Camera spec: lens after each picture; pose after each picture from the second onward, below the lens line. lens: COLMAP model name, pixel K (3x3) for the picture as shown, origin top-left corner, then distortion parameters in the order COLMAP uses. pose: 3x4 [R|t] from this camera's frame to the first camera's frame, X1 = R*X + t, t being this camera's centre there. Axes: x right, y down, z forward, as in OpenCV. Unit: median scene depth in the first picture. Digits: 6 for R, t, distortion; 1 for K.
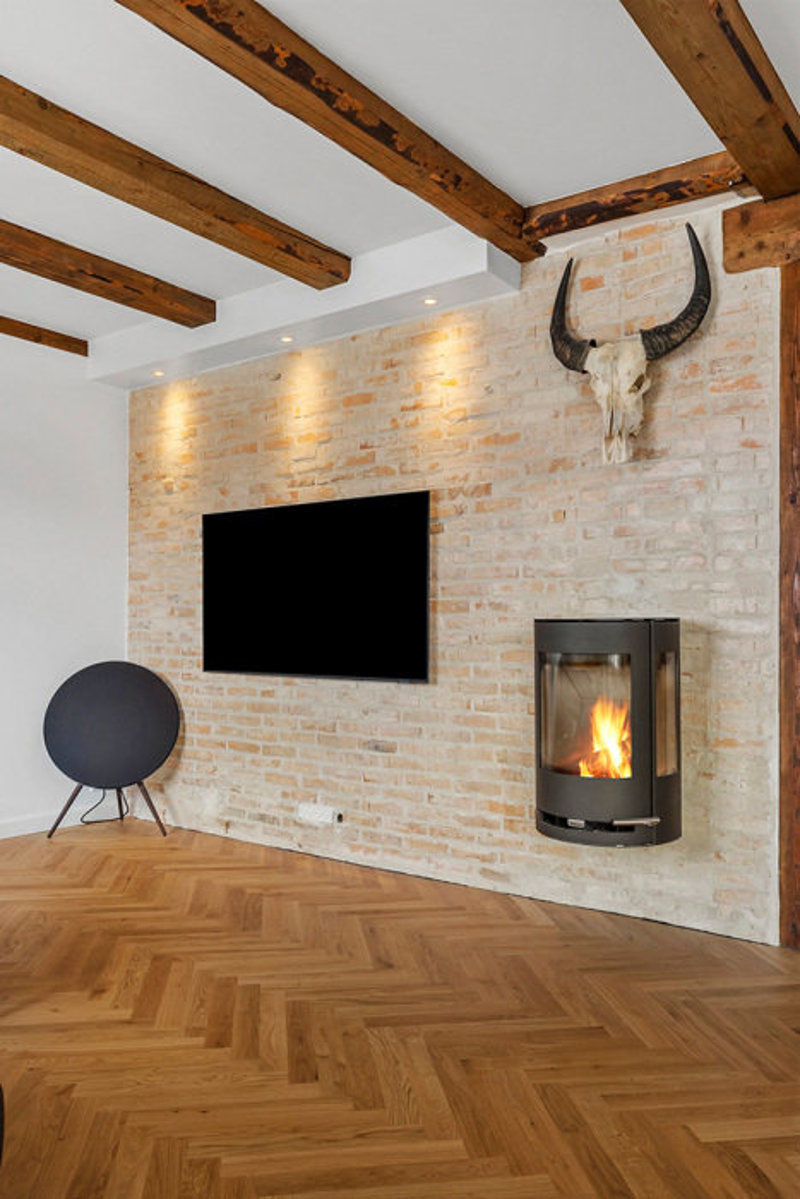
lens RADIAL K [[903.8, 0, 398.1], [0, 903.8, 620.4], [0, 0, 1]] dist [-0.001194, -0.000254]
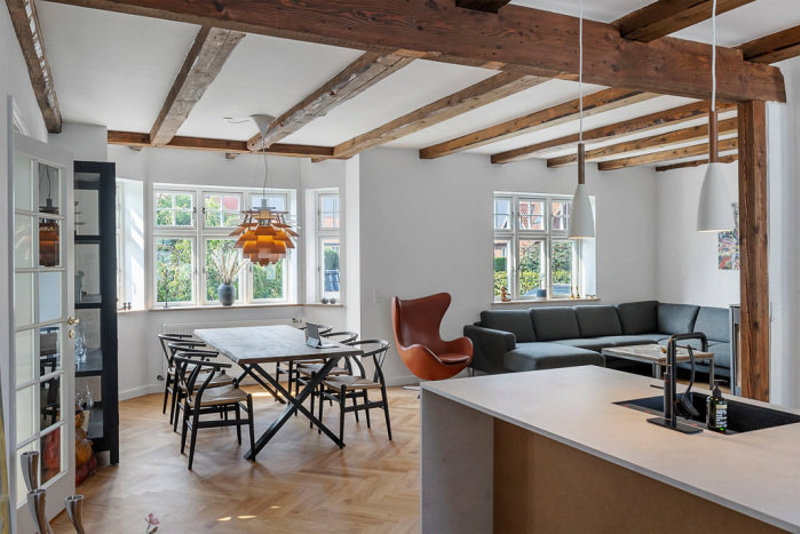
lens RADIAL K [[654.6, 0, 400.8], [0, 654.6, 259.1], [0, 0, 1]] dist [-0.005448, -0.001983]
pose [[-0.459177, 0.001085, -0.888344, 1.754530], [0.019244, 0.999777, -0.008726, -0.098662], [0.888136, -0.021102, -0.459096, 0.940095]]
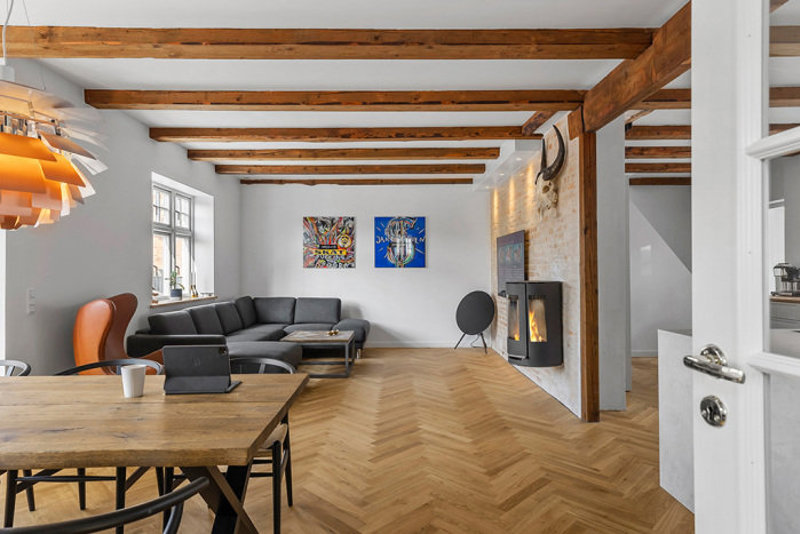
lens RADIAL K [[465.5, 0, 400.0], [0, 465.5, 267.0], [0, 0, 1]] dist [0.001426, 0.000193]
pose [[0.615408, -0.013958, -0.788085, 1.054270], [0.021508, 0.999768, -0.000912, -0.051046], [0.787915, -0.016389, 0.615566, -0.139930]]
